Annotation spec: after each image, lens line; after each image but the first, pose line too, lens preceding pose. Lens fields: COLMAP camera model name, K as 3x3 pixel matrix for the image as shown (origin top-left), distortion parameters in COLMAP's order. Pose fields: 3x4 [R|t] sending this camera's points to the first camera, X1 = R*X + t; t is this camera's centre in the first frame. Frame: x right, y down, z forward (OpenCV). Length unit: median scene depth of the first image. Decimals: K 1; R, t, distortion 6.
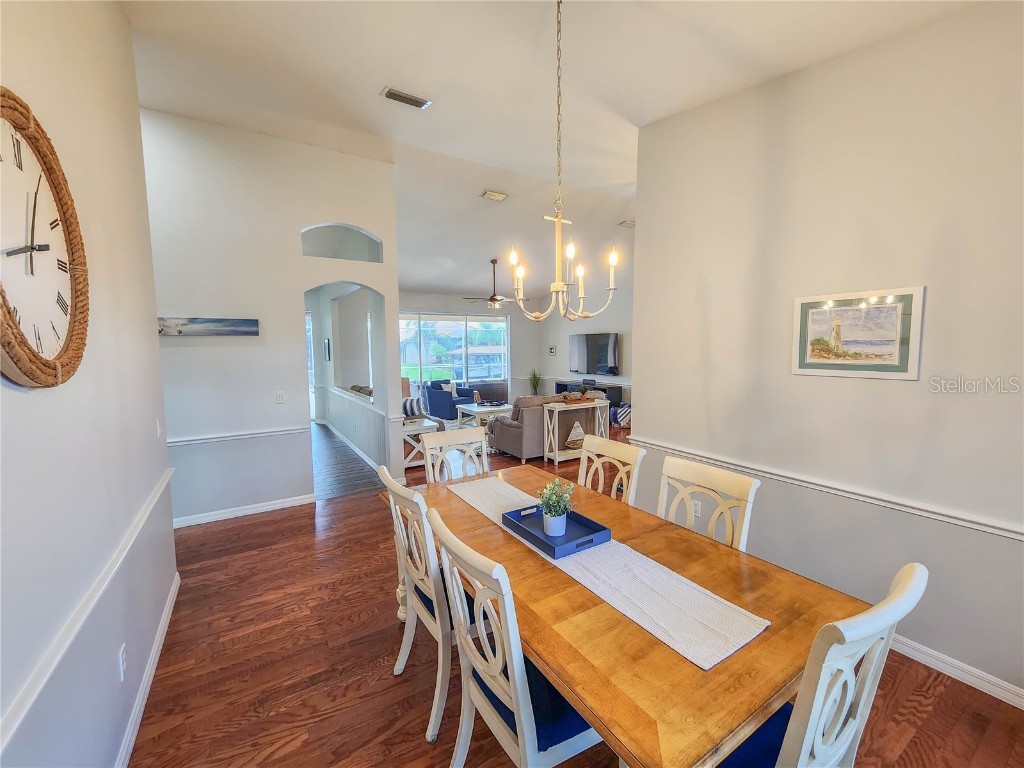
lens RADIAL K [[422.6, 0, 517.2], [0, 422.6, 380.9], [0, 0, 1]] dist [0.003452, 0.000039]
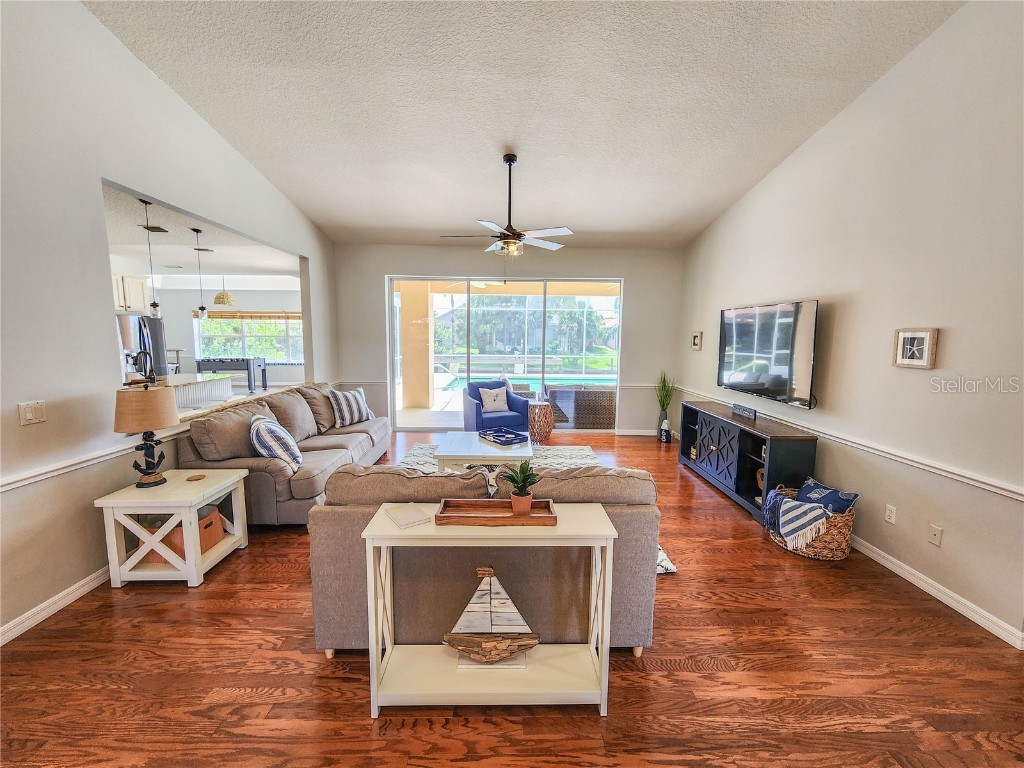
lens RADIAL K [[422.6, 0, 508.0], [0, 422.6, 382.6], [0, 0, 1]] dist [0.003452, 0.000039]
pose [[0.849496, 0.077017, -0.521944, 0.218990], [-0.058956, 0.996949, 0.051154, -0.042402], [0.524291, -0.012683, 0.851445, 0.551965]]
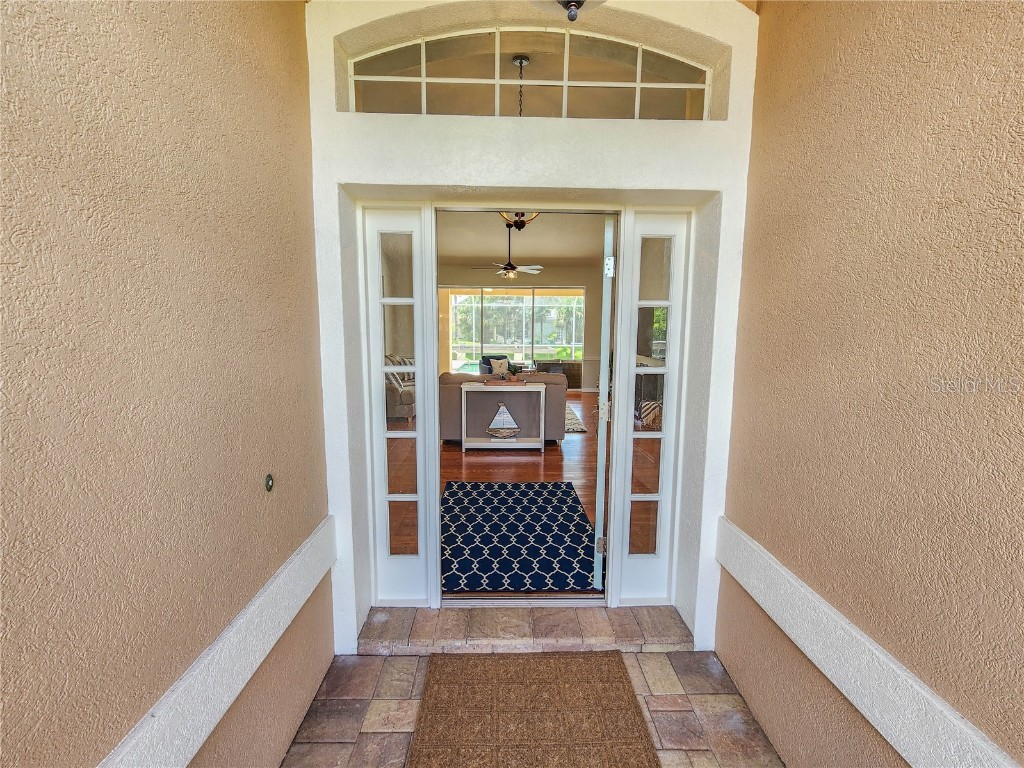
lens RADIAL K [[422.6, 0, 510.5], [0, 422.6, 383.5], [0, 0, 1]] dist [0.003452, 0.000039]
pose [[0.852798, 0.080252, -0.516038, 0.429423], [-0.054269, 0.996391, 0.065270, -0.003230], [0.519414, -0.027657, 0.854075, 0.212590]]
